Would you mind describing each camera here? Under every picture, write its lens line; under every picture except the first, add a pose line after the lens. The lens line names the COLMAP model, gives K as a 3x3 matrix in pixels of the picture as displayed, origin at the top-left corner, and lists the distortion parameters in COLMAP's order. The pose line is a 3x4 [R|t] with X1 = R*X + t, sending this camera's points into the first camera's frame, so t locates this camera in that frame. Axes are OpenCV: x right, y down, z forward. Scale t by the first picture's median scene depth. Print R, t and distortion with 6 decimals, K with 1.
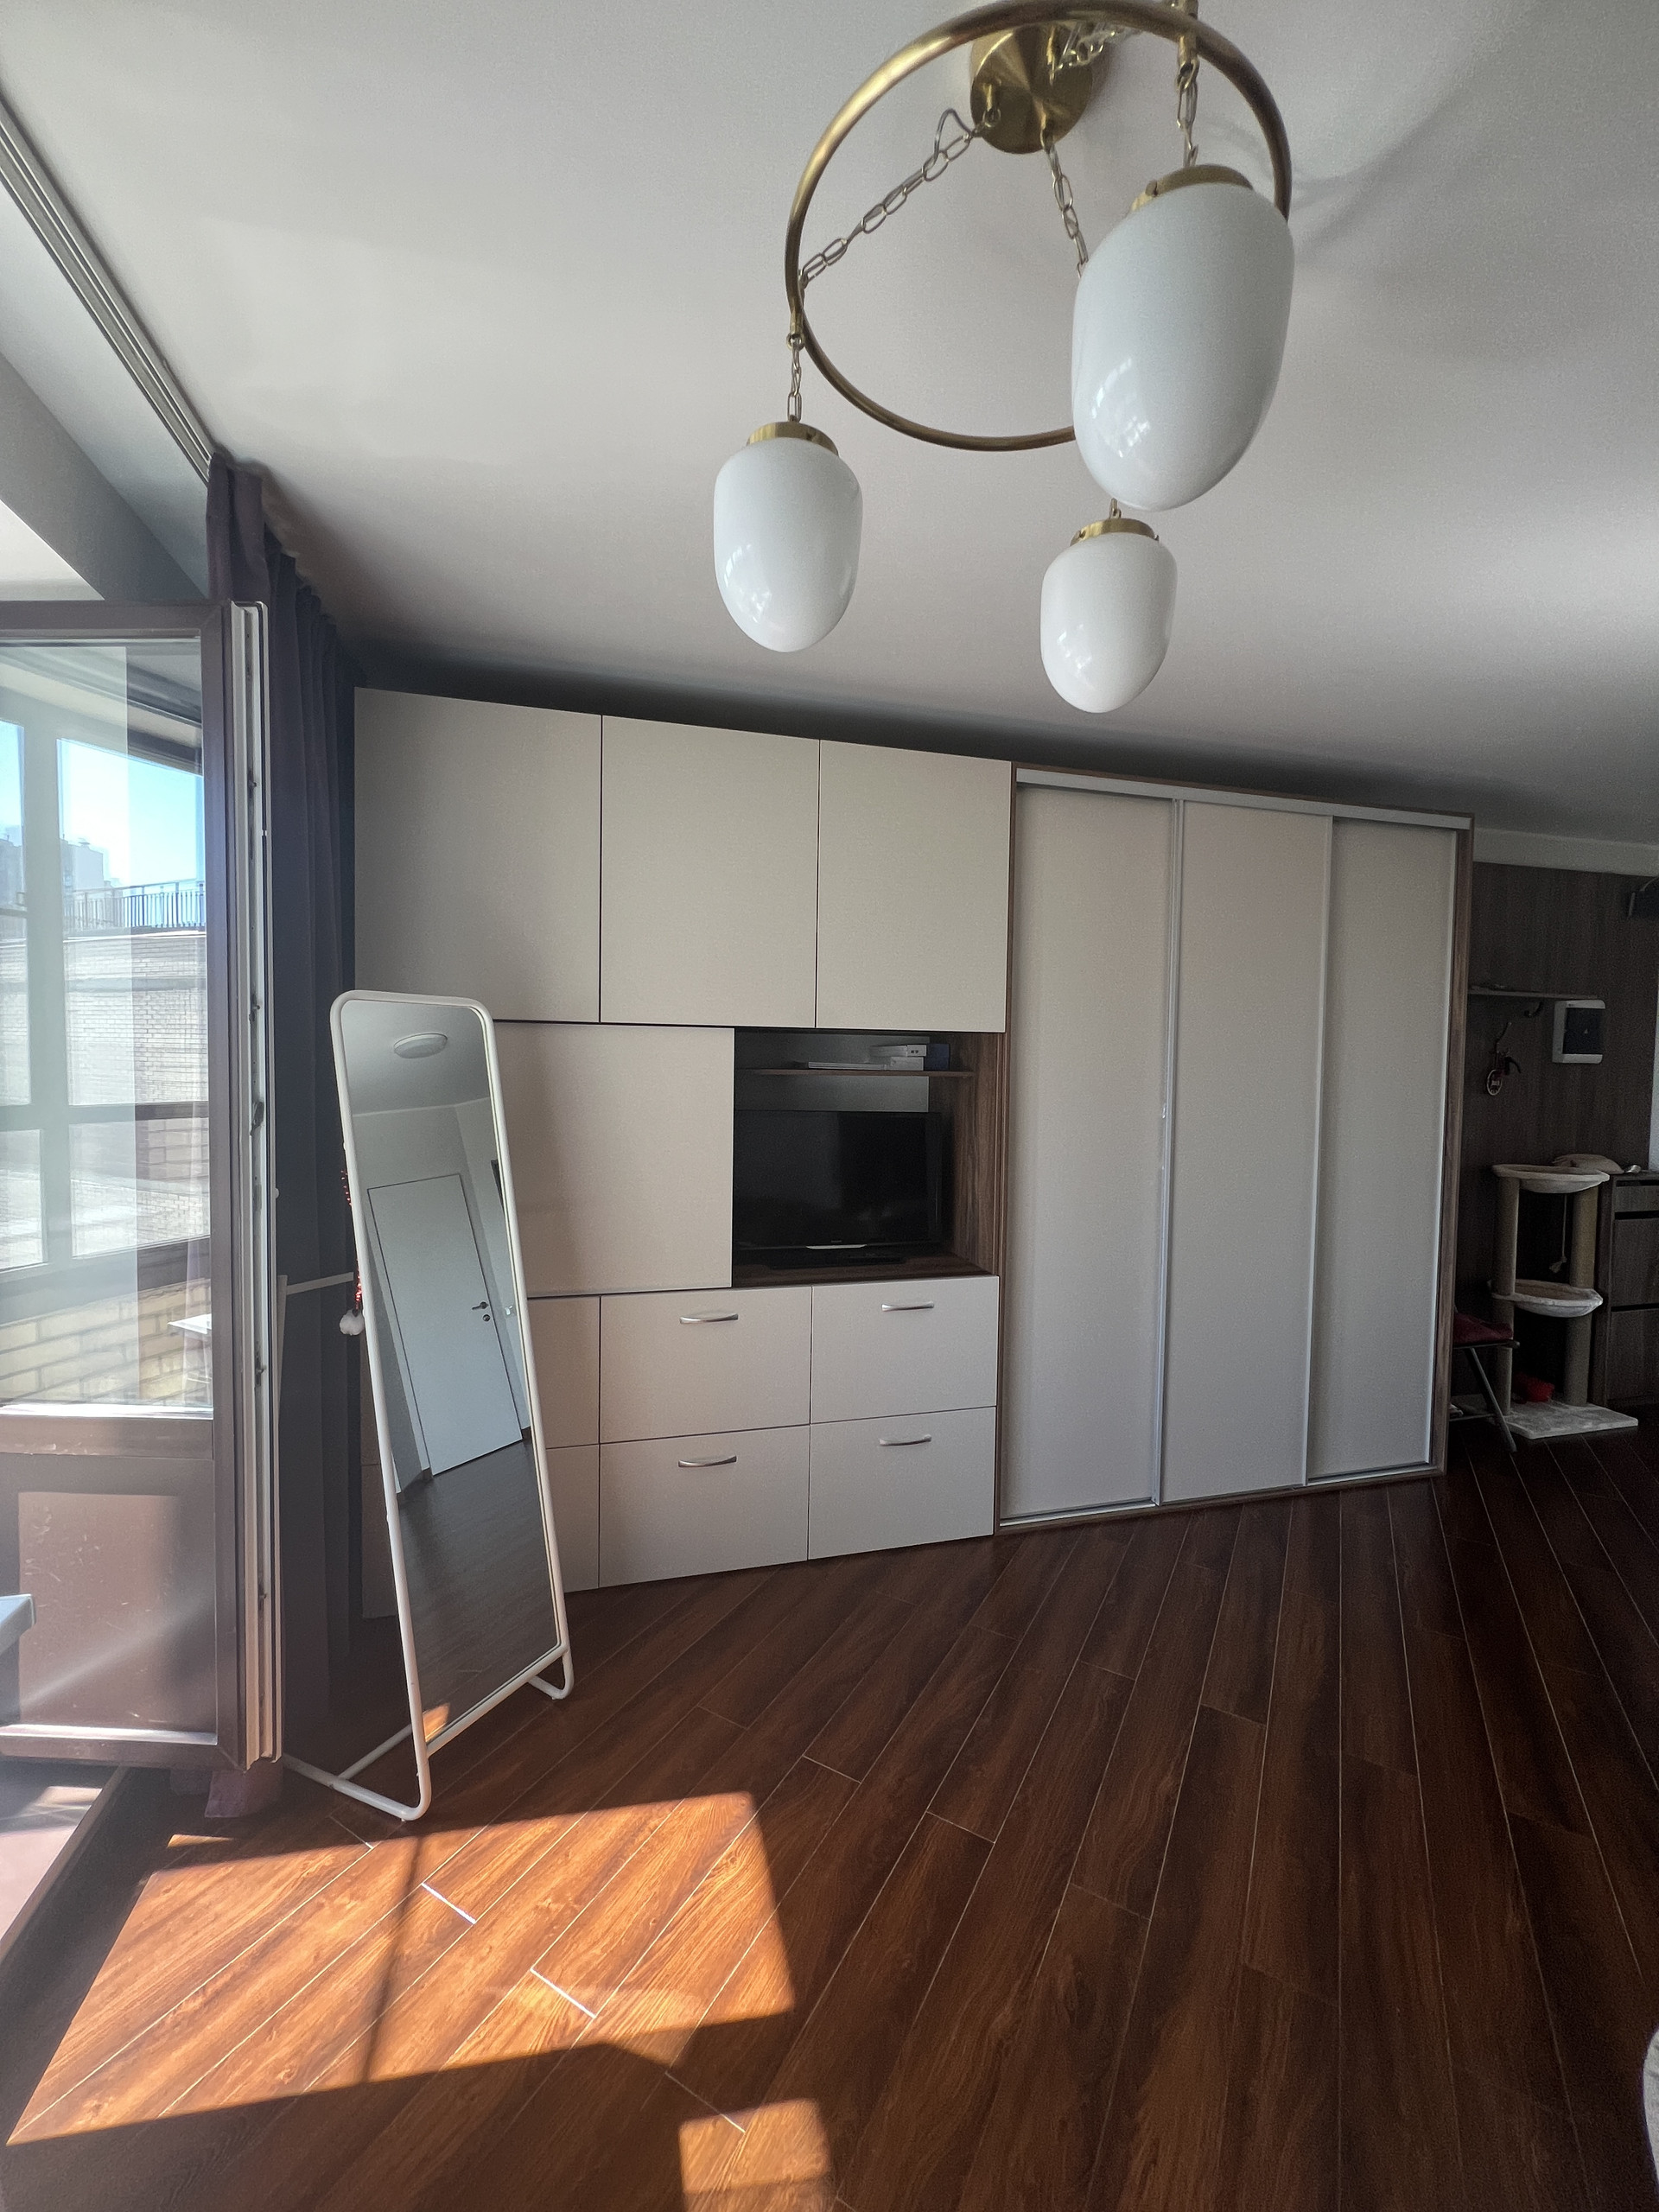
lens RADIAL K [[885.7, 0, 828.0], [0, 885.7, 1101.8], [0, 0, 1]] dist [0.003520, 0.000767]
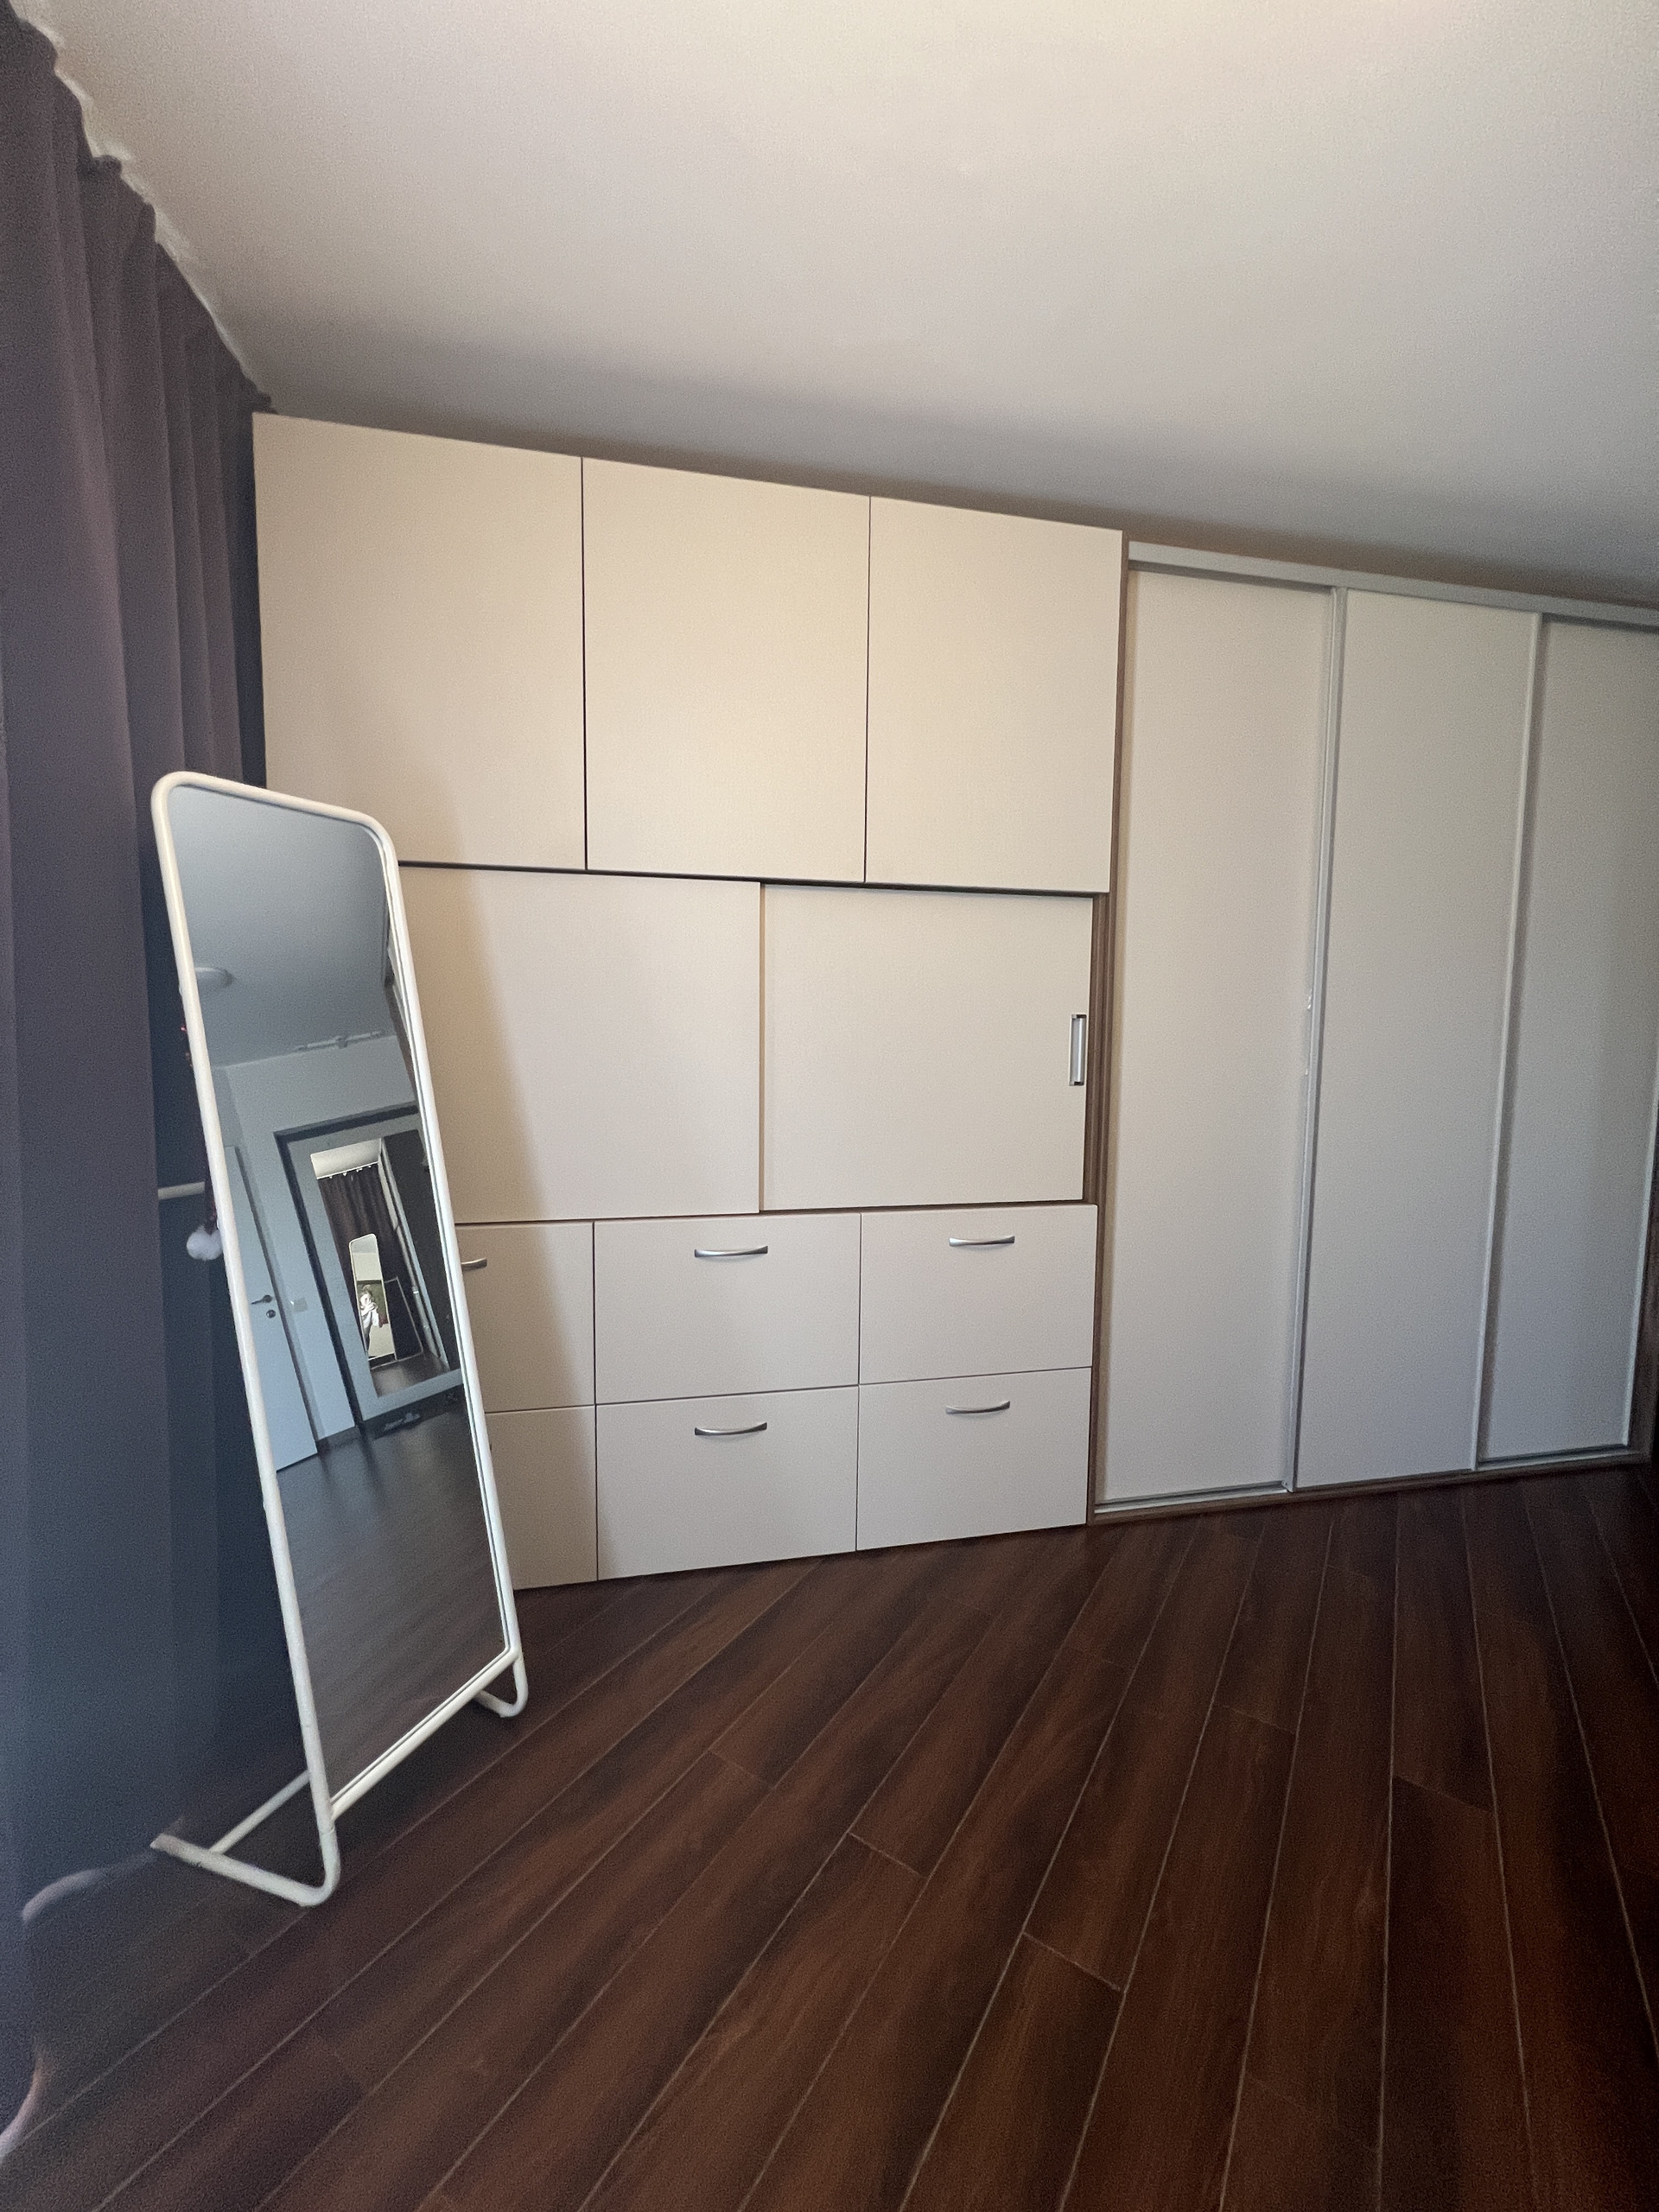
lens RADIAL K [[877.8, 0, 824.4], [0, 877.8, 1096.8], [0, 0, 1]] dist [0.001061, 0.000280]
pose [[0.998030, -0.001187, -0.062735, -0.001140], [0.003545, 0.999291, 0.037490, 0.083626], [0.062646, -0.037638, 0.997326, 0.246738]]
